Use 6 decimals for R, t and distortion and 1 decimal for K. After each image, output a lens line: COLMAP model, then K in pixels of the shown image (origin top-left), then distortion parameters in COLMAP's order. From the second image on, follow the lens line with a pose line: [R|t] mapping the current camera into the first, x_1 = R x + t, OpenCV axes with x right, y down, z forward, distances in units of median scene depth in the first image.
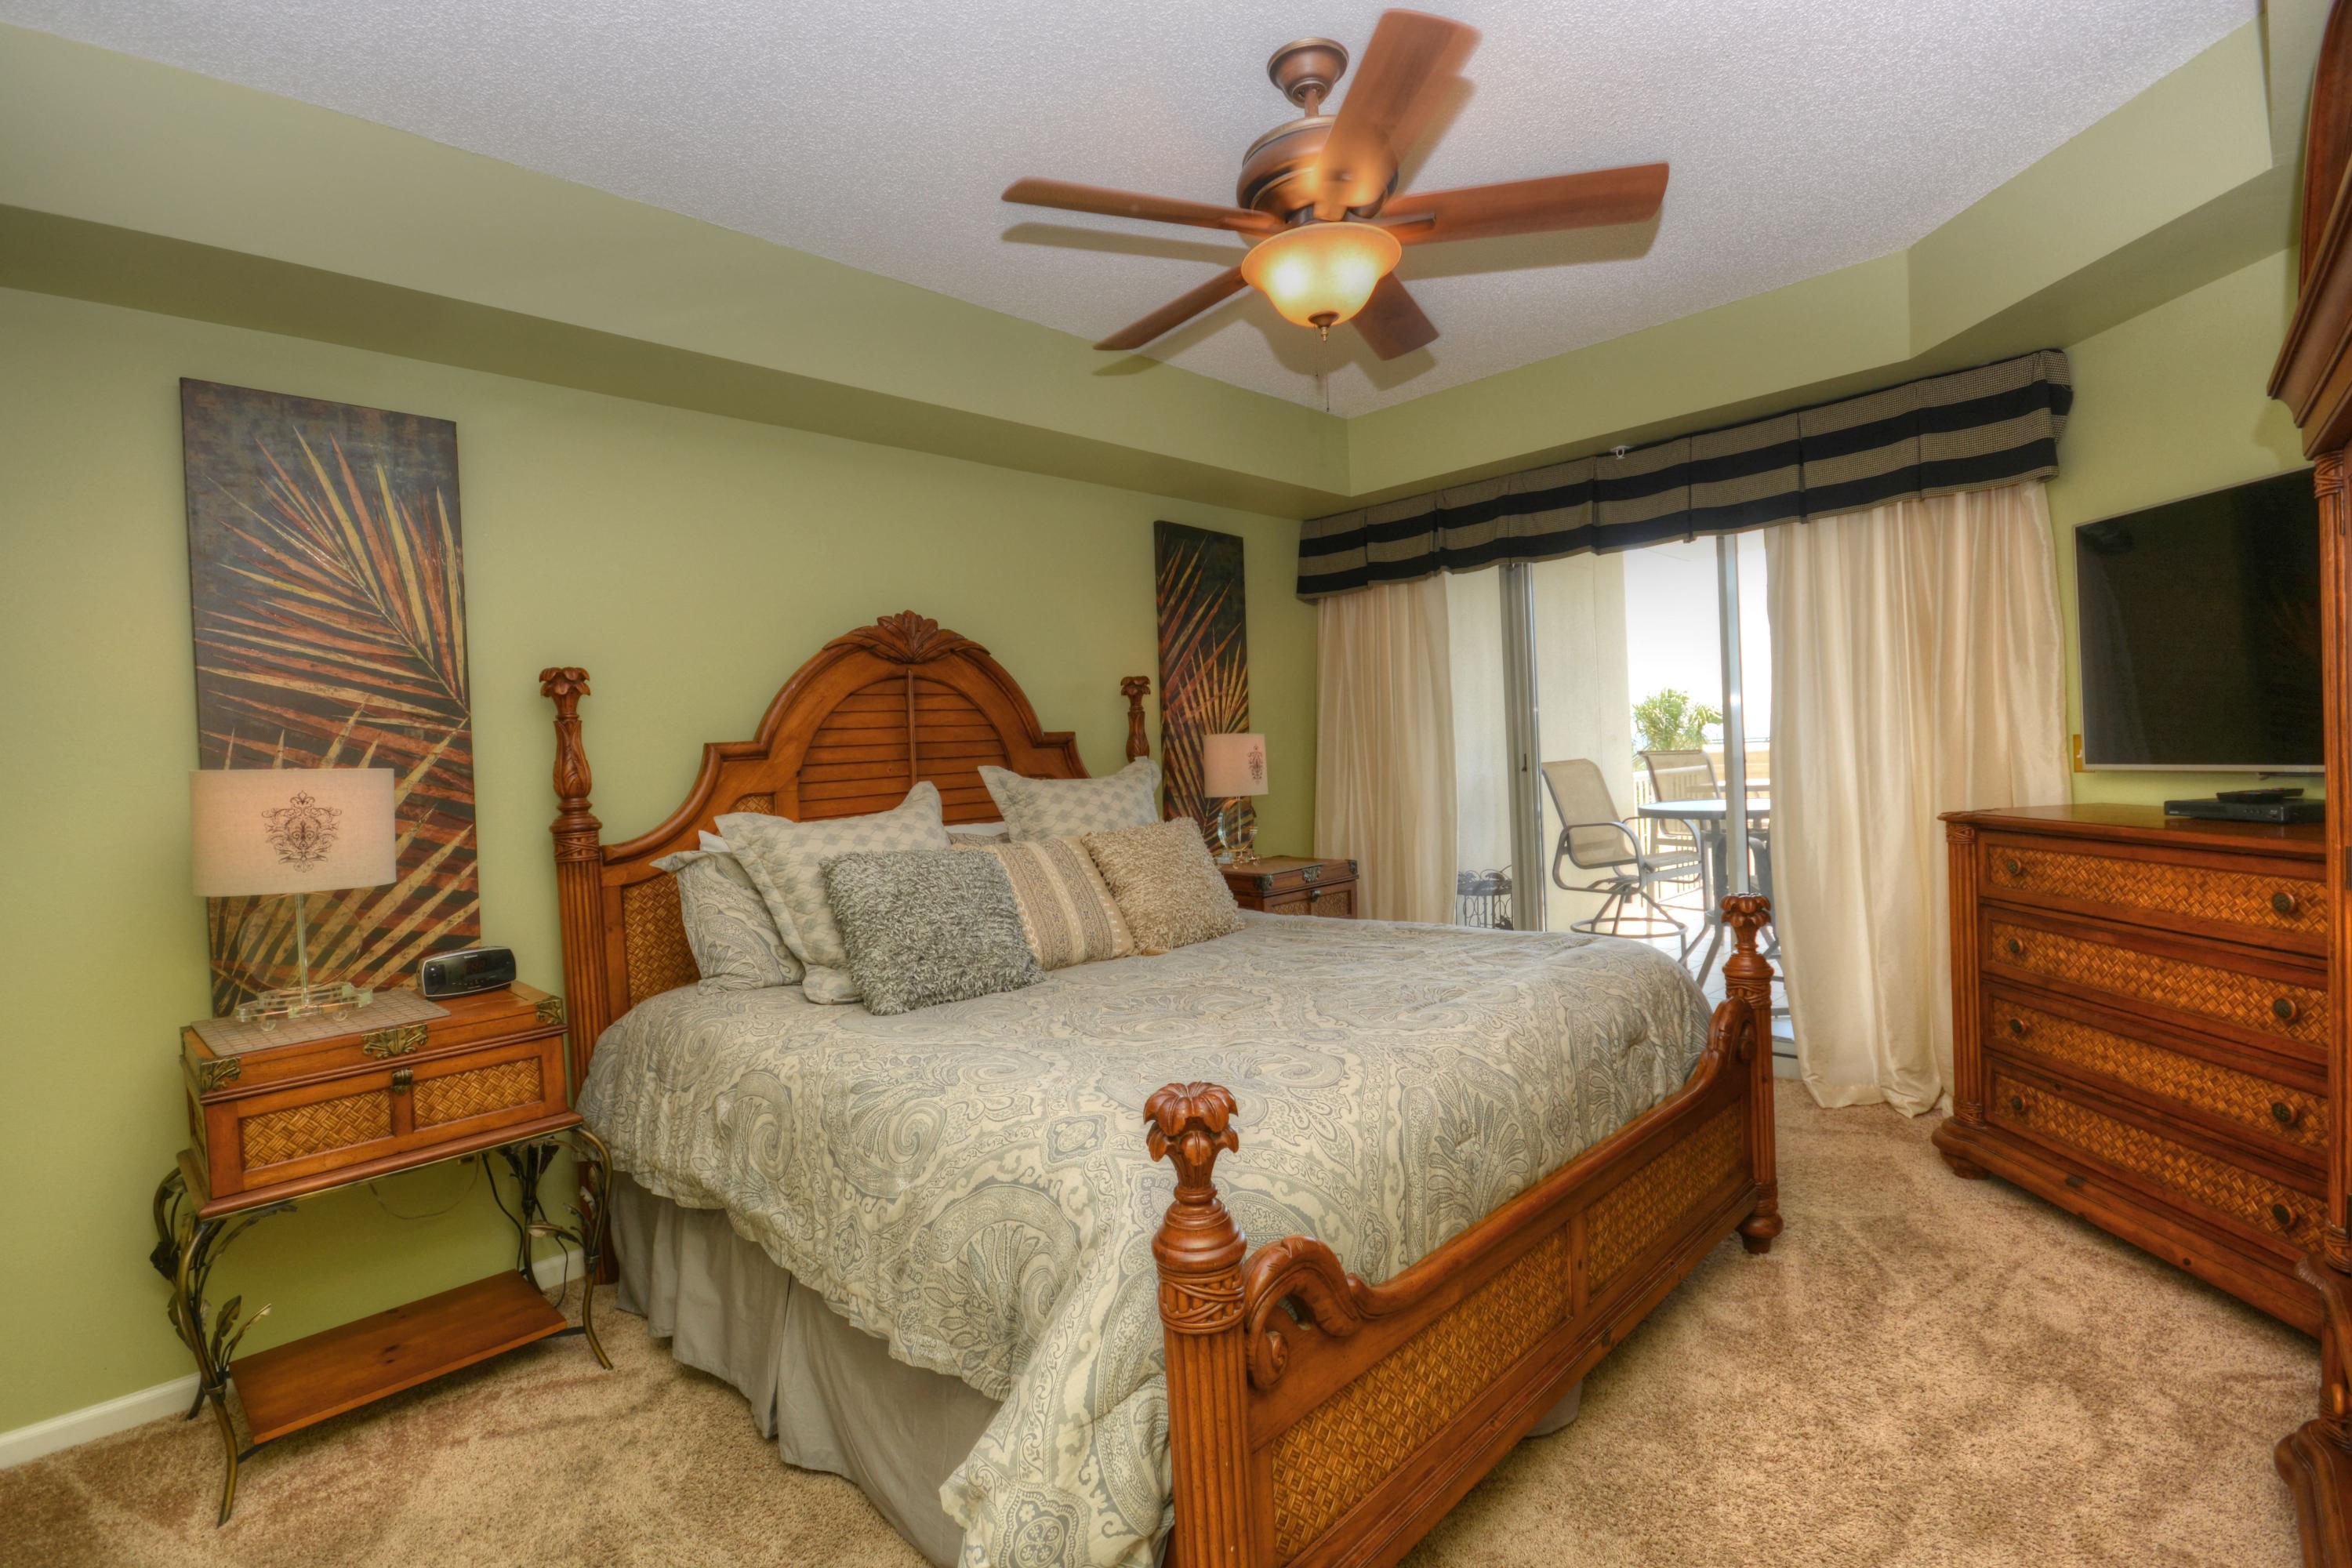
lens RADIAL K [[1083.1, 0, 1156.1], [0, 1083.1, 781.5], [0, 0, 1]] dist [-0.000731, 0.000343]
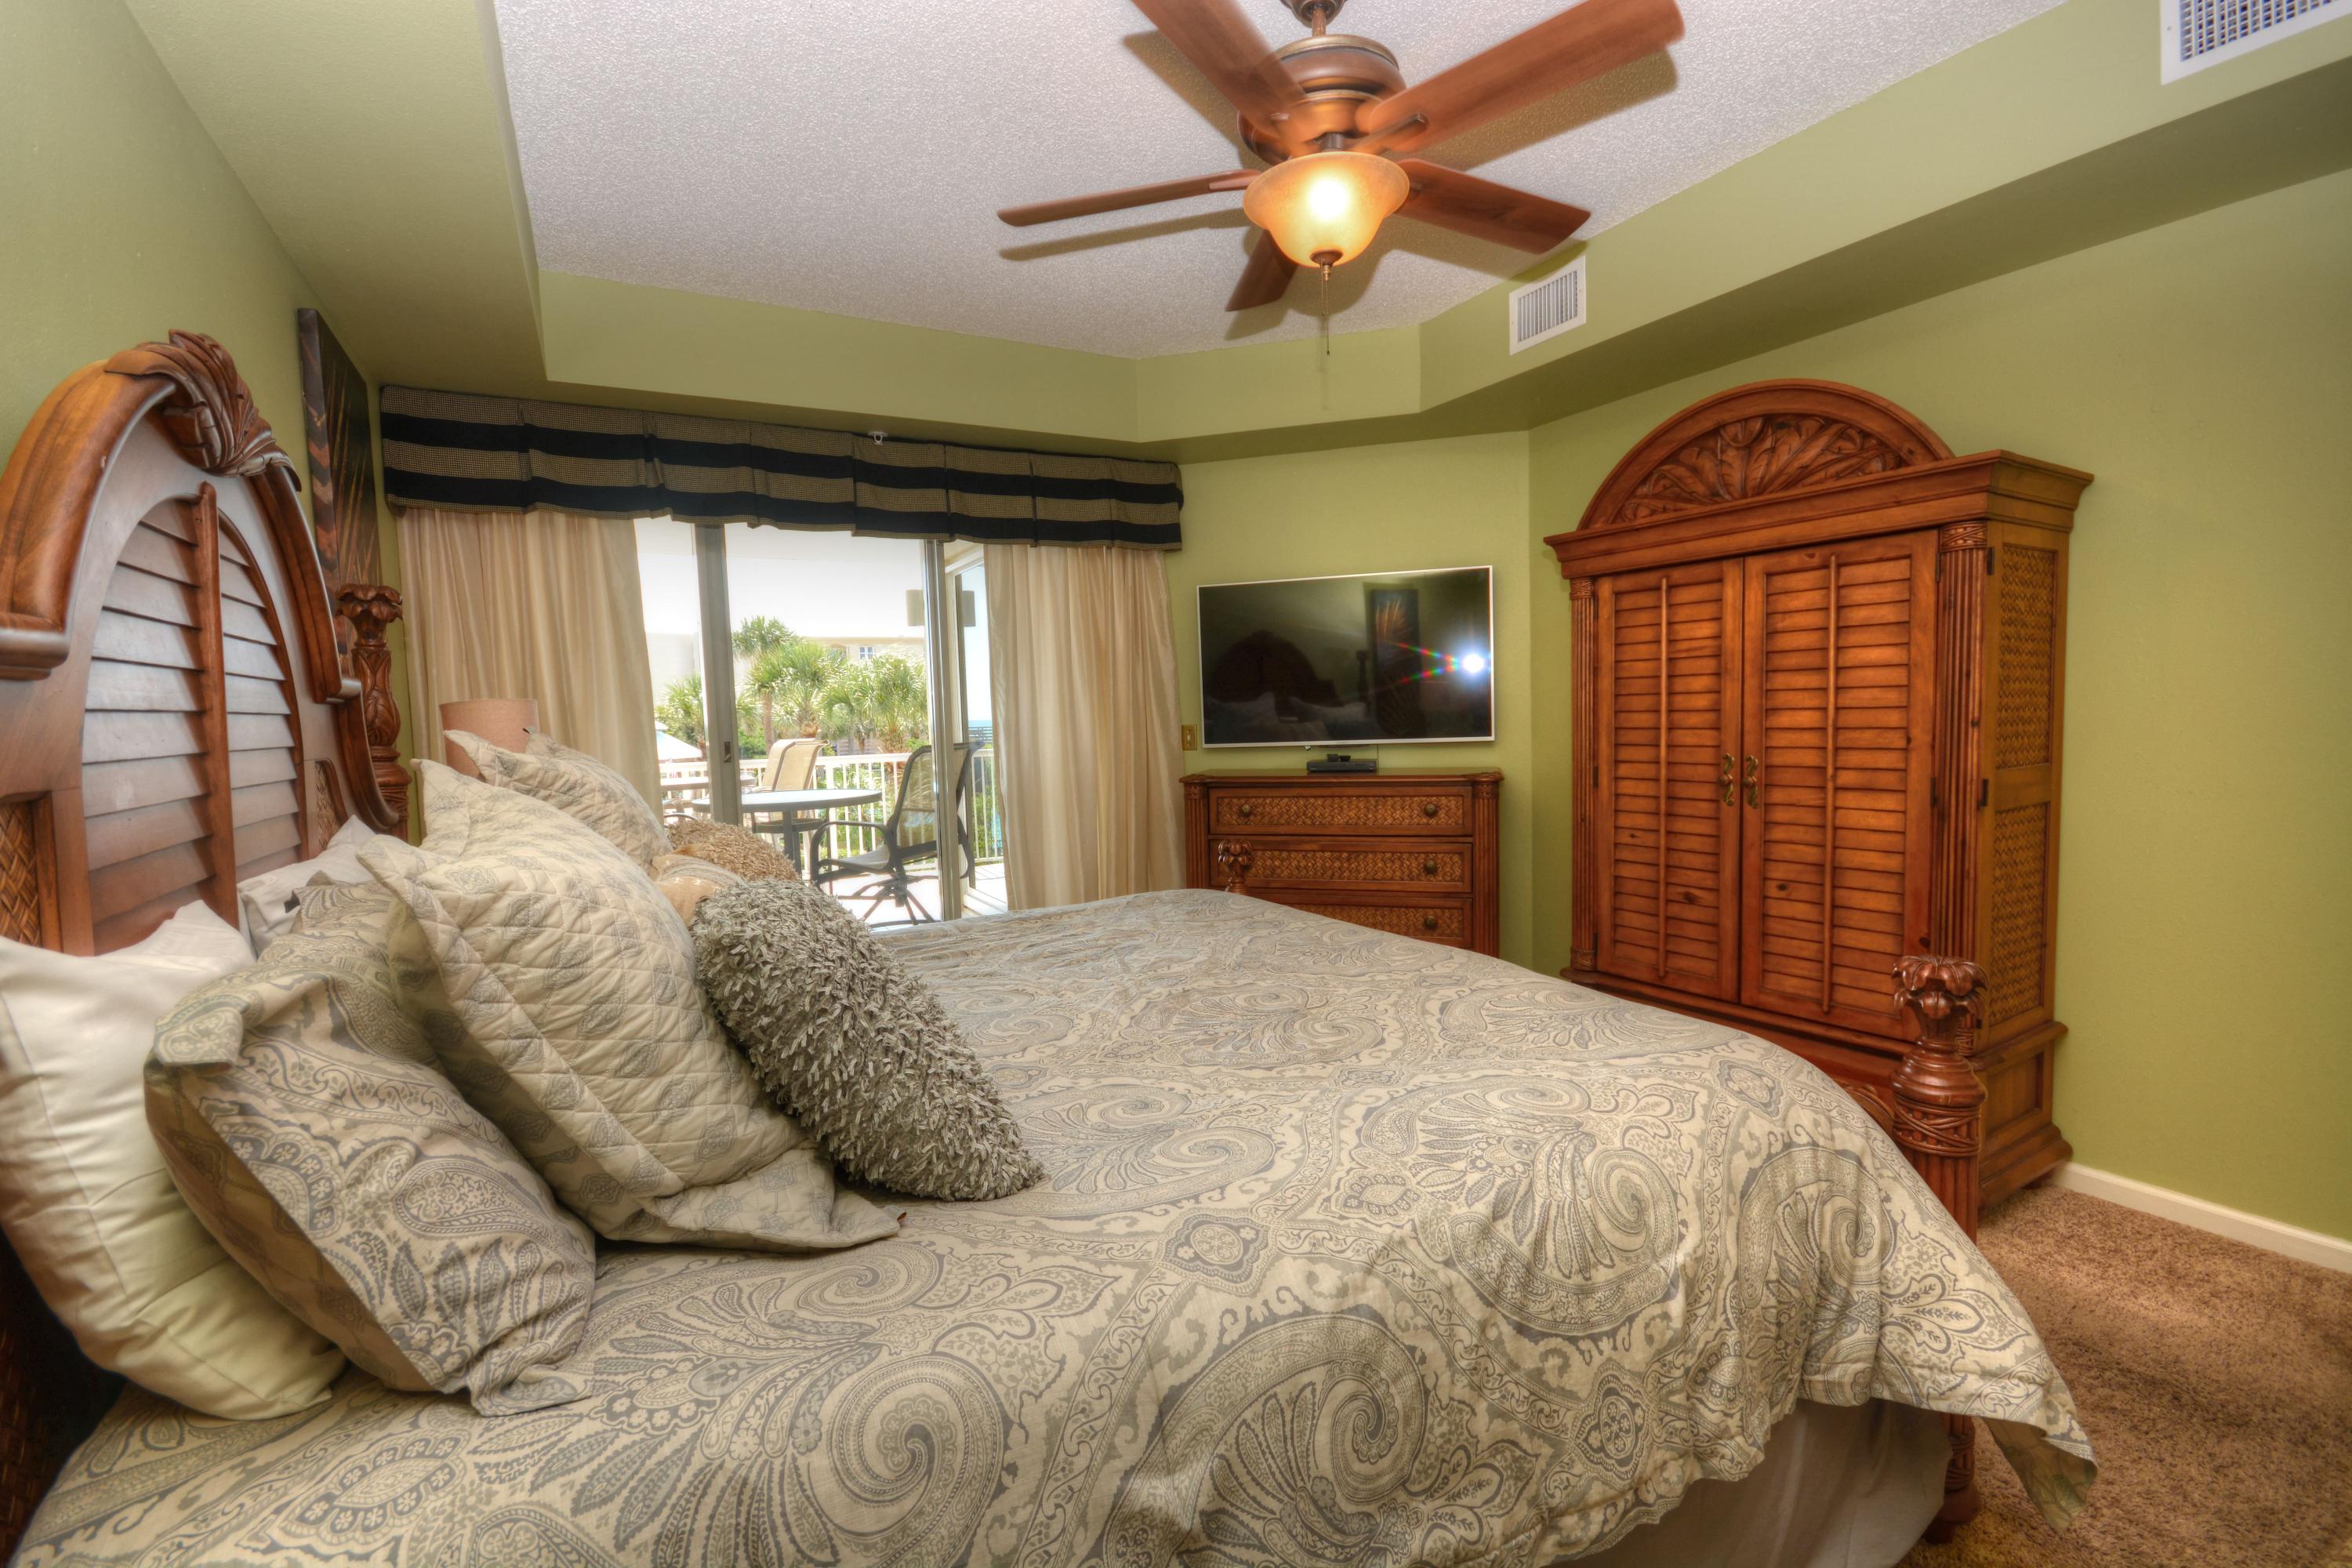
lens RADIAL K [[1038.4, 0, 1176.0], [0, 1038.4, 784.0], [0, 0, 1]] dist [0.001313, 0.000182]
pose [[0.283801, -0.025487, 0.958545, -0.602811], [0.040293, 0.999081, 0.014635, 0.017997], [-0.958036, 0.034469, 0.284567, 0.679450]]
